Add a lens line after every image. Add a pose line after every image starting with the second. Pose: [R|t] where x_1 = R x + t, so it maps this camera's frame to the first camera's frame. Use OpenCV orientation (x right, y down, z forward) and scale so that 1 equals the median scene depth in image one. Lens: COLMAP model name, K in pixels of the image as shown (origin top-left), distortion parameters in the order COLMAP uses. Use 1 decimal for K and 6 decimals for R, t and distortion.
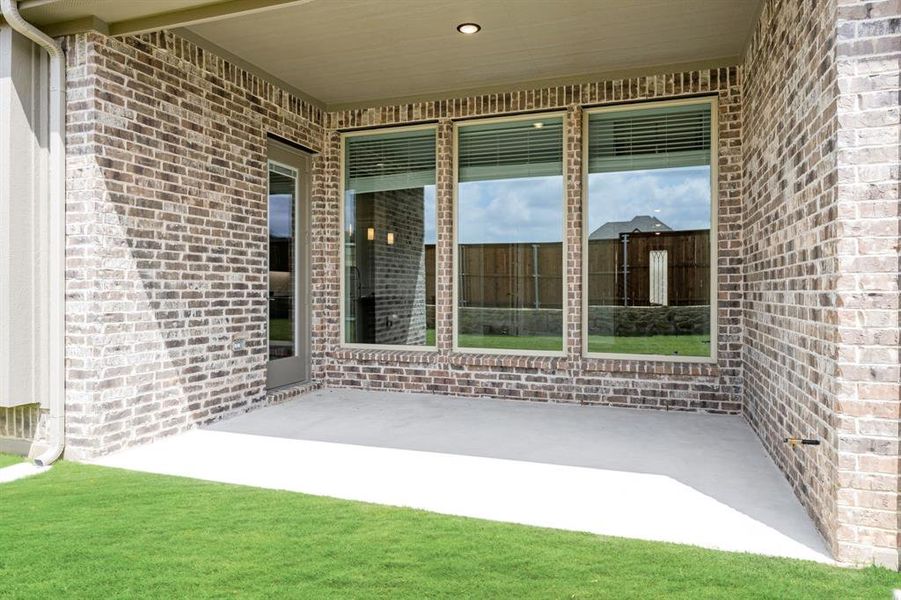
lens RADIAL K [[578.6, 0, 451.2], [0, 578.6, 291.9], [0, 0, 1]] dist [-0.006626, -0.001593]
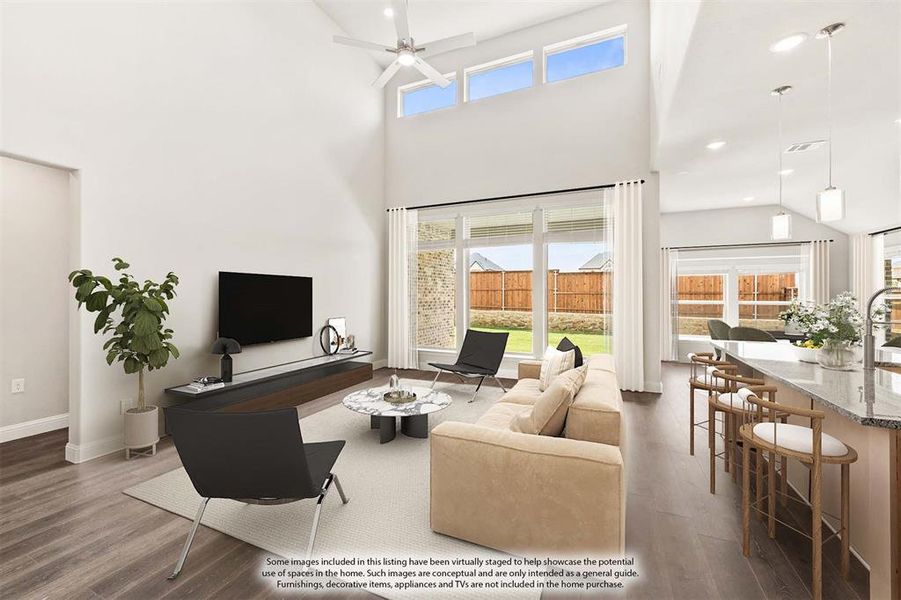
lens RADIAL K [[370.8, 0, 451.9], [0, 370.8, 294.8], [0, 0, 1]] dist [0.000126, 0.000097]
pose [[-0.996154, -0.003936, 0.087535, 0.143748], [-0.003677, 0.999988, 0.003124, -0.068626], [-0.087547, 0.002790, -0.996157, 2.184178]]
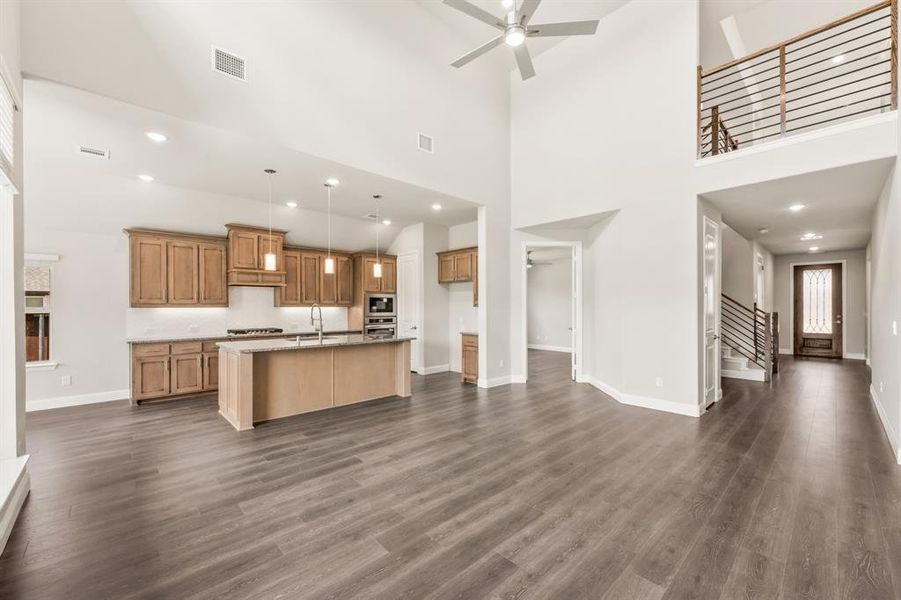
lens RADIAL K [[365.4, 0, 452.9], [0, 365.4, 306.6], [0, 0, 1]] dist [-0.001136, -0.000276]
pose [[0.884229, -0.005137, -0.467025, 0.441417], [0.003562, 0.999985, -0.004257, -0.067317], [0.467040, 0.002101, 0.884234, 1.060100]]
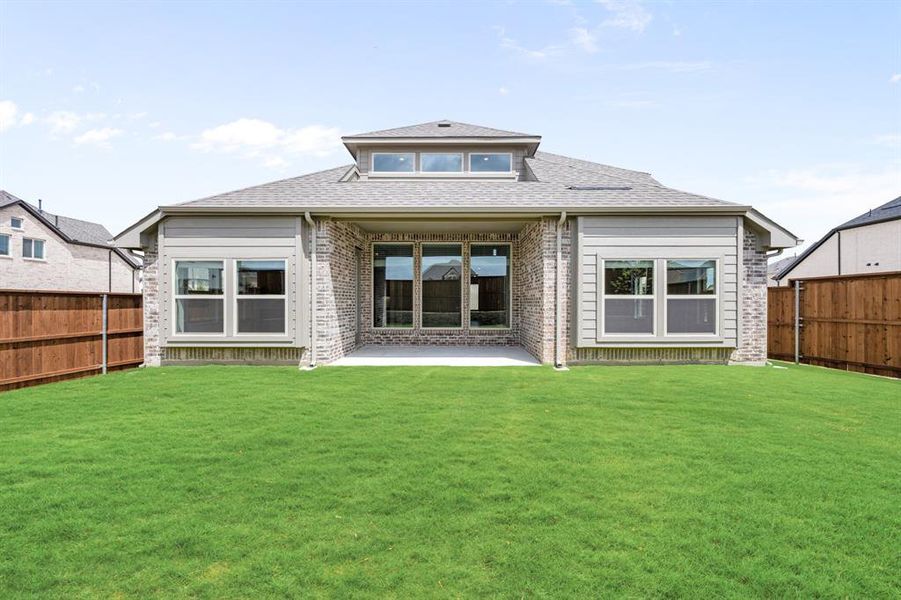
lens RADIAL K [[365.4, 0, 452.9], [0, 365.4, 306.6], [0, 0, 1]] dist [-0.001136, -0.000276]
pose [[0.948864, -0.004911, 0.315647, -0.415713], [0.001882, 0.999949, 0.009900, -0.017003], [-0.315680, -0.008800, 0.948825, -0.683311]]
